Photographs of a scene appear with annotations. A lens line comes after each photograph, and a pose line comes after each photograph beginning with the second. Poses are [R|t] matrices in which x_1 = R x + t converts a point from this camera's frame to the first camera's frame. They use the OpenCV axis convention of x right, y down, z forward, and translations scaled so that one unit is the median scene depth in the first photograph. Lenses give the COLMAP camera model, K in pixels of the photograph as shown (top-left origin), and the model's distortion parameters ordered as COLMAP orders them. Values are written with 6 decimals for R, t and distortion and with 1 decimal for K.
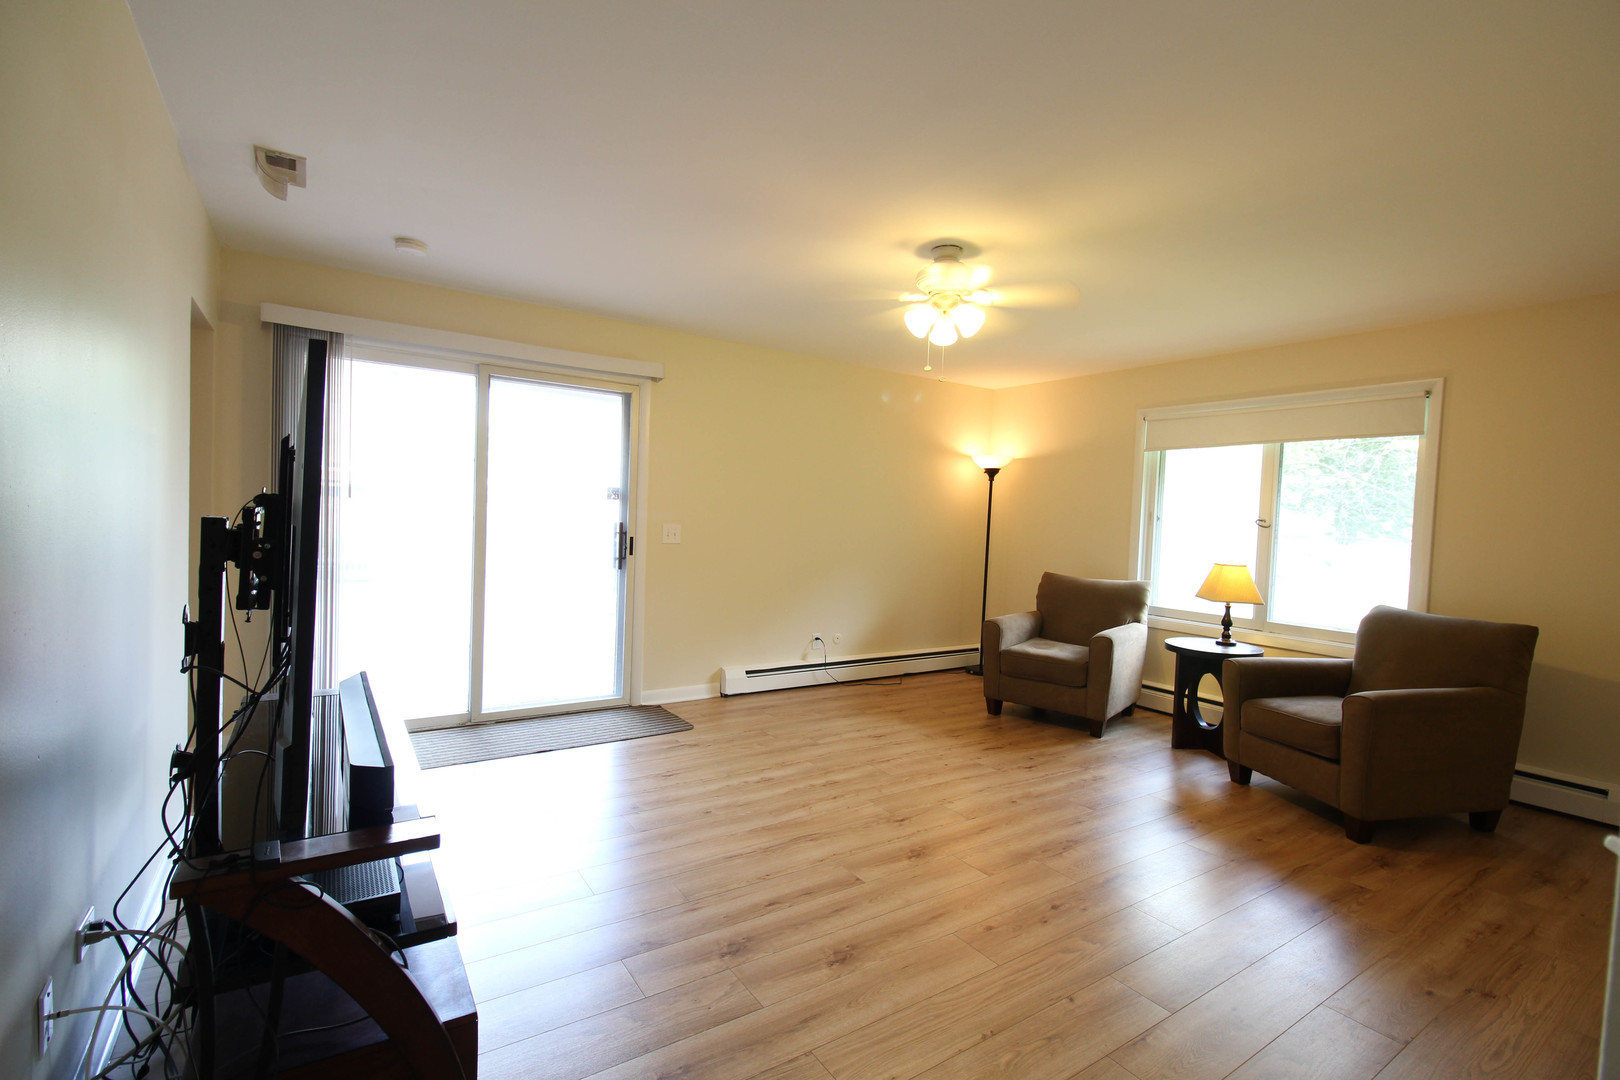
lens RADIAL K [[748.0, 0, 812.8], [0, 748.0, 532.8], [0, 0, 1]] dist [0.010836, -0.008261]
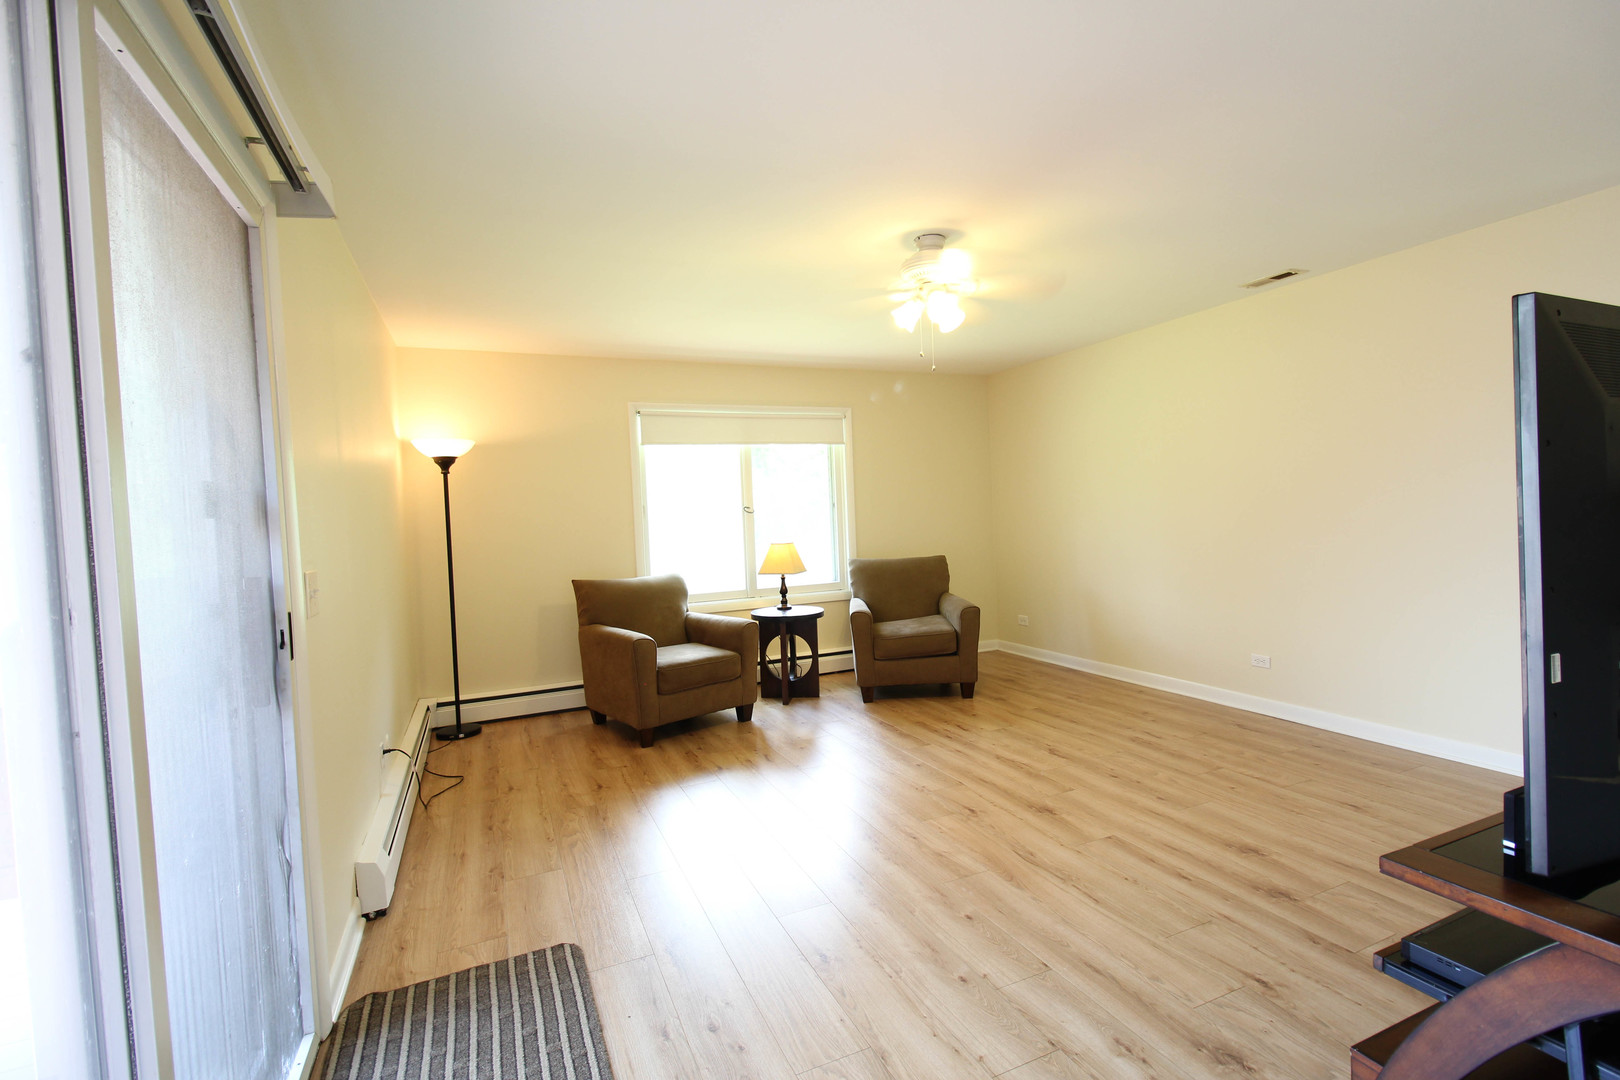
lens RADIAL K [[748.0, 0, 840.4], [0, 748.0, 540.9], [0, 0, 1]] dist [0.010836, -0.008261]
pose [[0.144930, -0.079375, 0.986253, -0.735616], [0.073854, 0.994864, 0.069215, -0.044575], [-0.986682, 0.062807, 0.150048, 0.860961]]
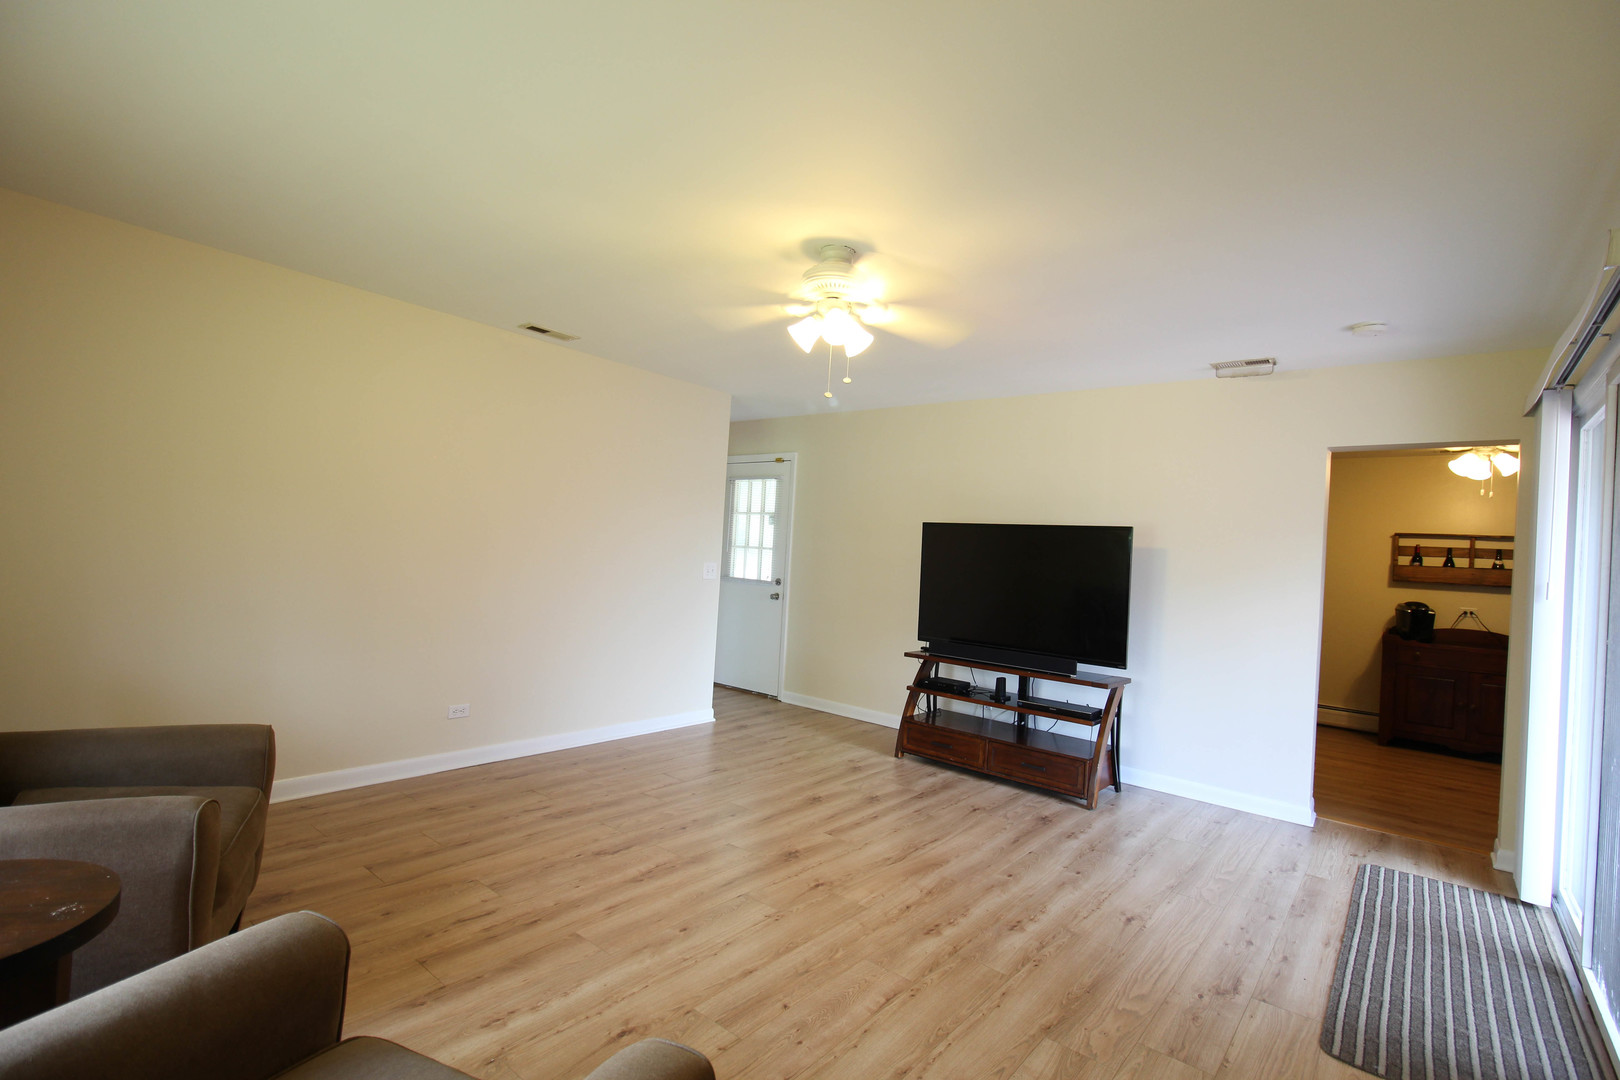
lens RADIAL K [[748.0, 0, 814.7], [0, 748.0, 550.9], [0, 0, 1]] dist [0.010836, -0.008261]
pose [[-0.952418, -0.092748, -0.290339, 0.364729], [-0.101477, 0.994723, 0.015122, -0.028720], [0.287404, 0.043865, -0.956804, 1.593144]]
